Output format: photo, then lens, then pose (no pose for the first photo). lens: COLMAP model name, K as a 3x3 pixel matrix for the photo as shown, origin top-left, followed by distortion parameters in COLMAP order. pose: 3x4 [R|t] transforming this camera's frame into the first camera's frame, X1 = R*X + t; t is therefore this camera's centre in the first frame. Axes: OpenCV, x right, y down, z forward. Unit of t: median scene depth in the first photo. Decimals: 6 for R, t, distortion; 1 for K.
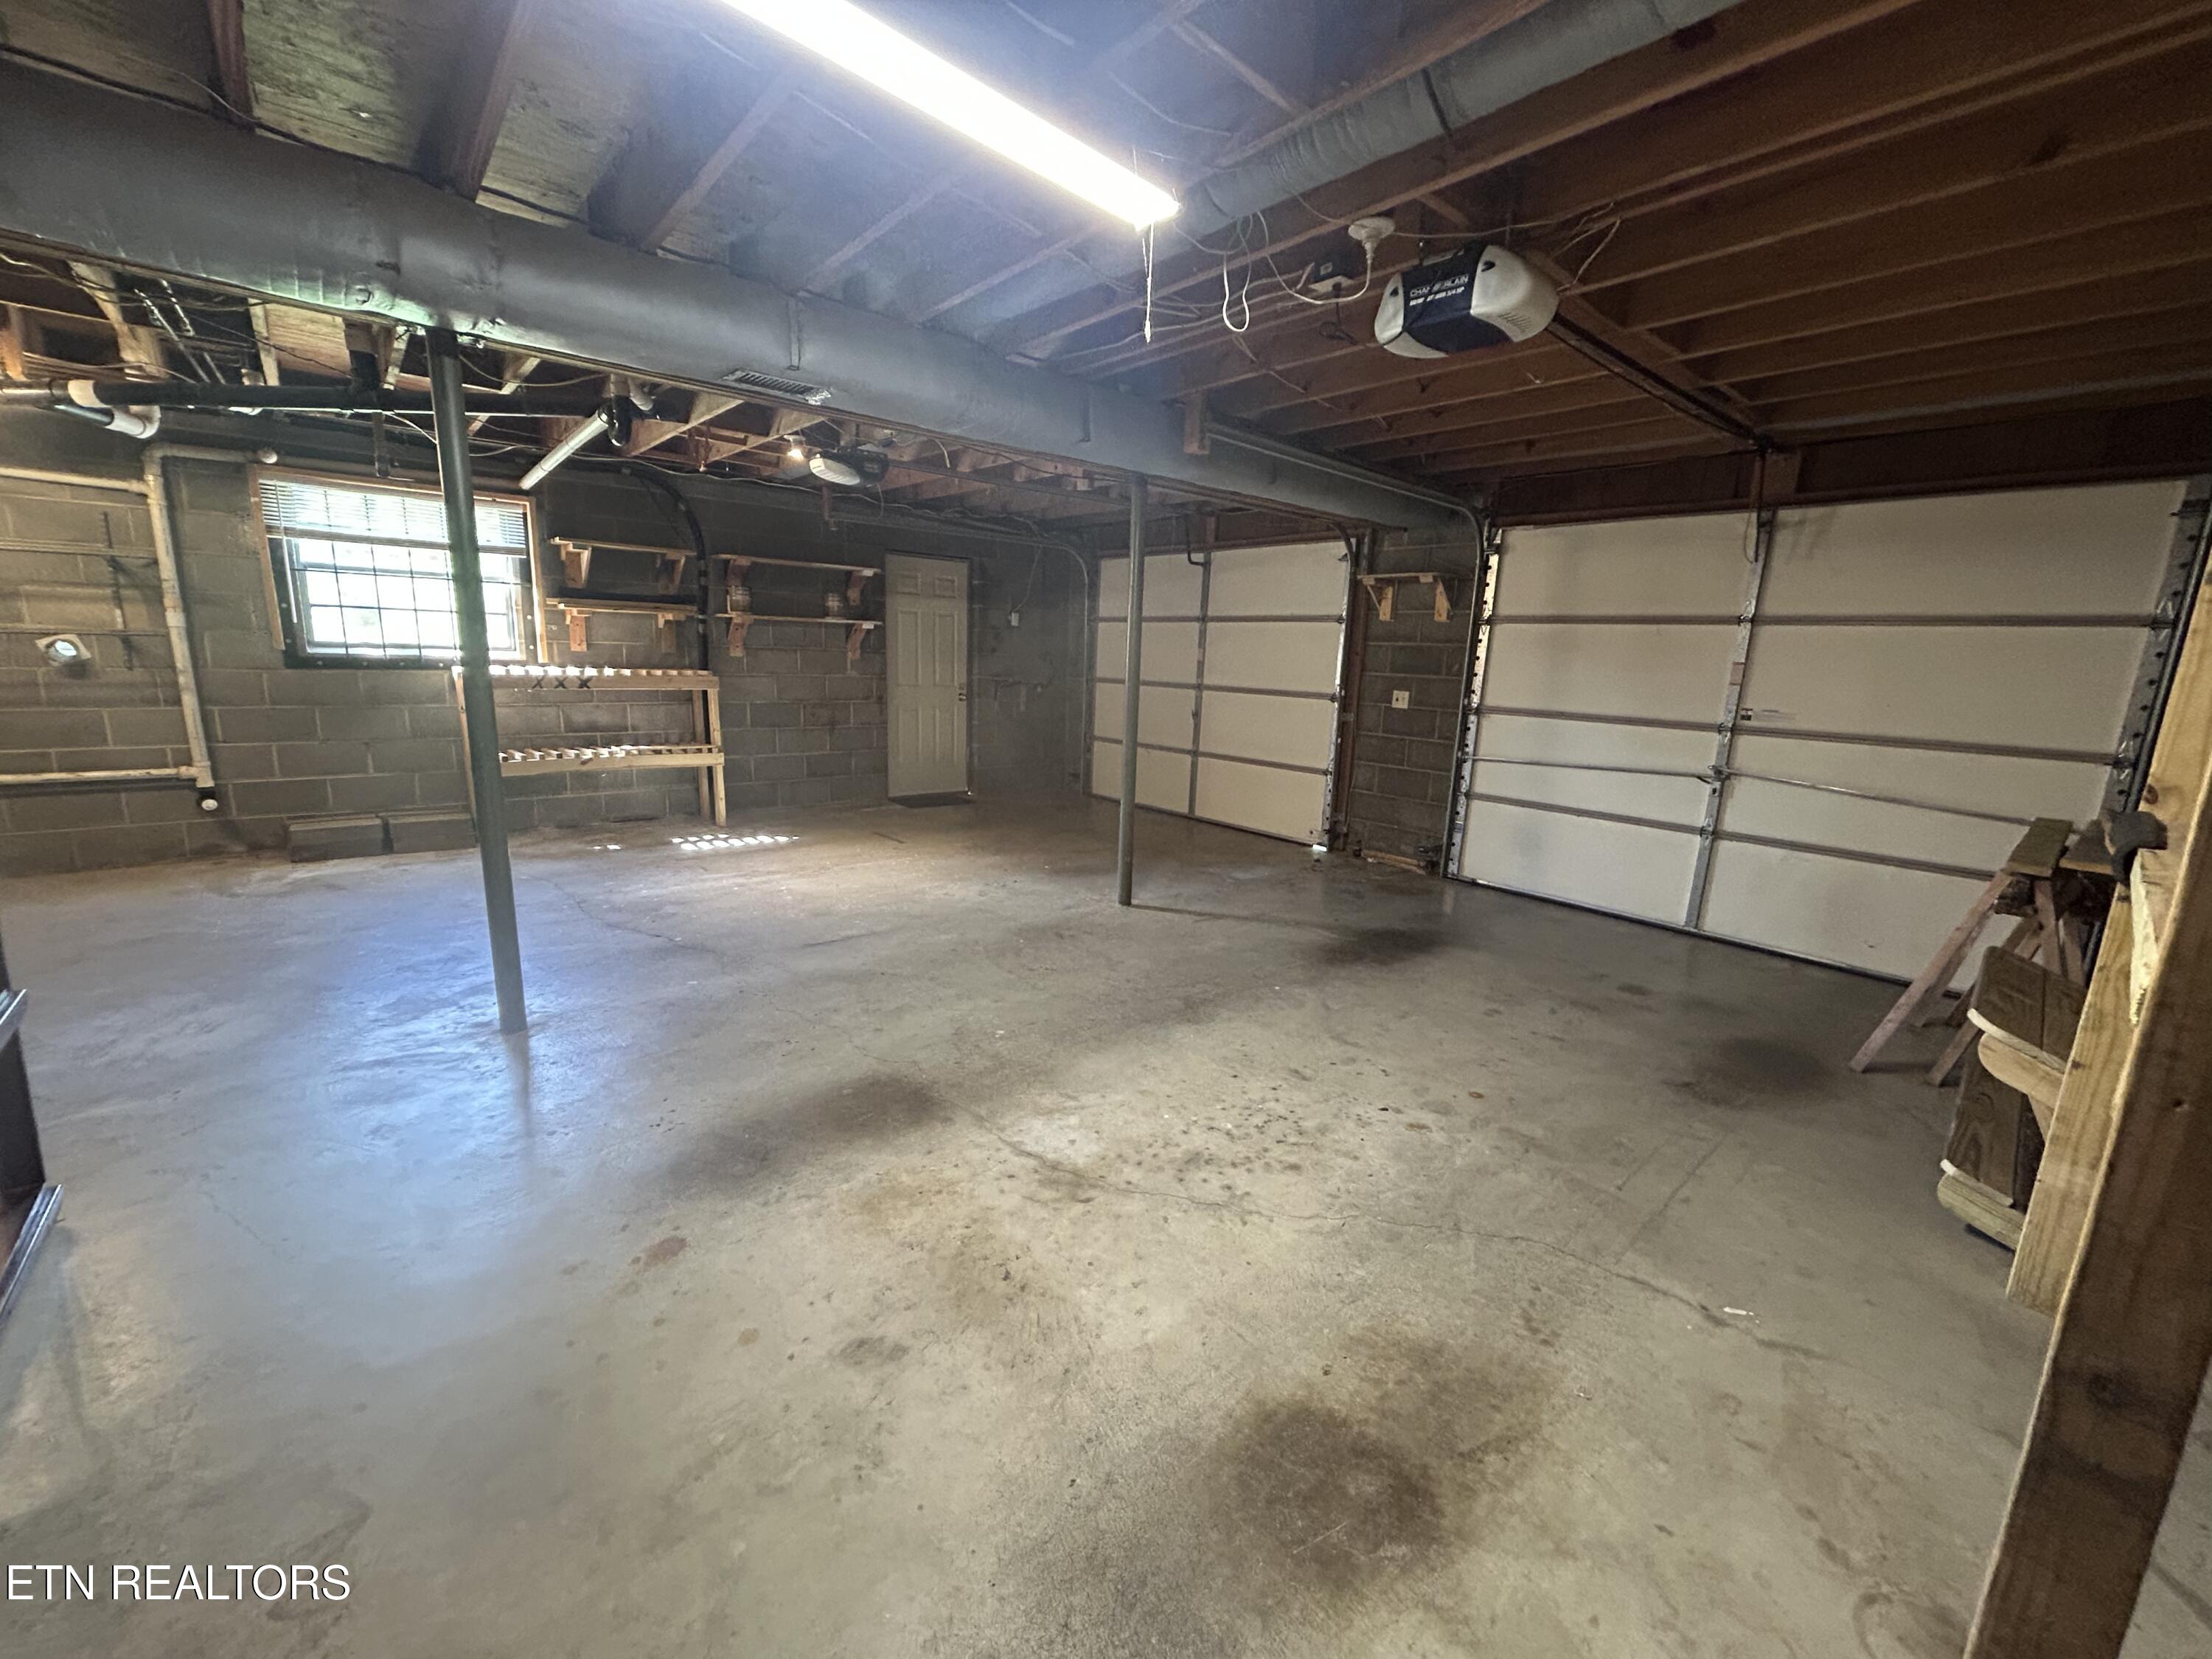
lens RADIAL K [[879.4, 0, 1109.3], [0, 879.4, 830.9], [0, 0, 1]] dist [0.000857, -0.001145]
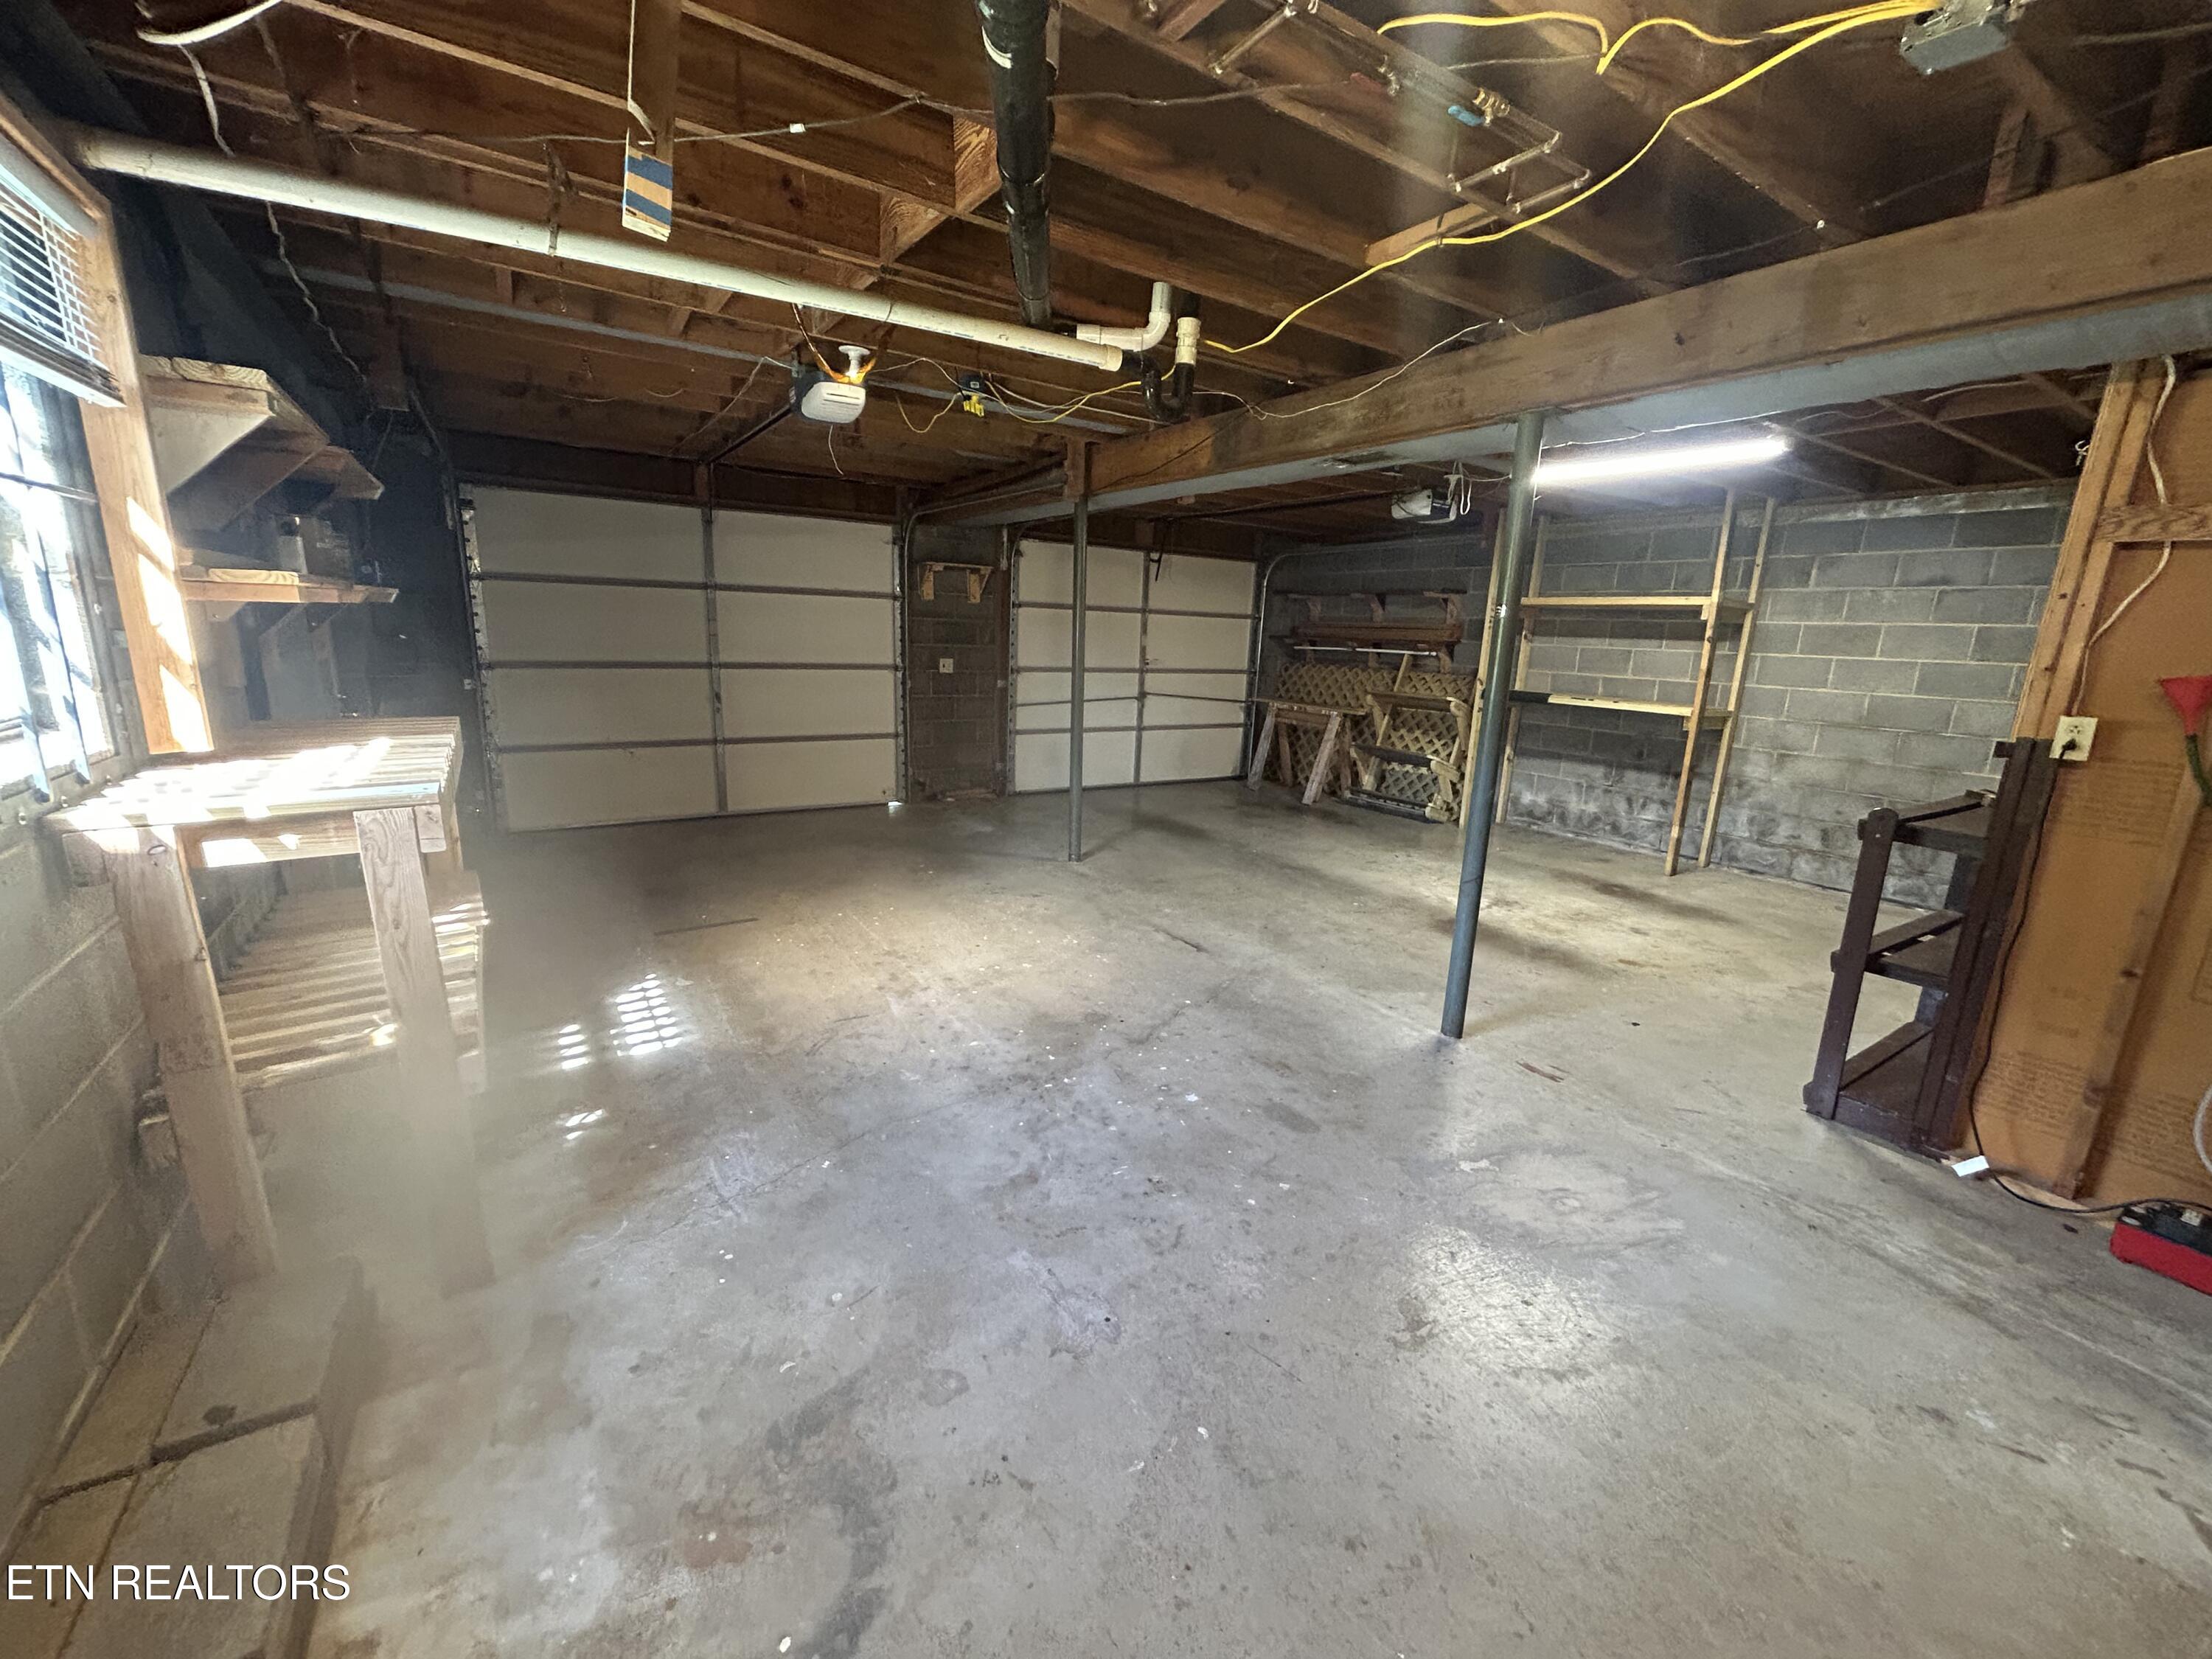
lens RADIAL K [[879.4, 0, 1109.3], [0, 879.4, 830.9], [0, 0, 1]] dist [0.000857, -0.001145]
pose [[0.142996, -0.254634, 0.956407, -1.127459], [0.166433, 0.958763, 0.230377, -0.225986], [-0.975629, 0.126235, 0.179478, 0.770699]]
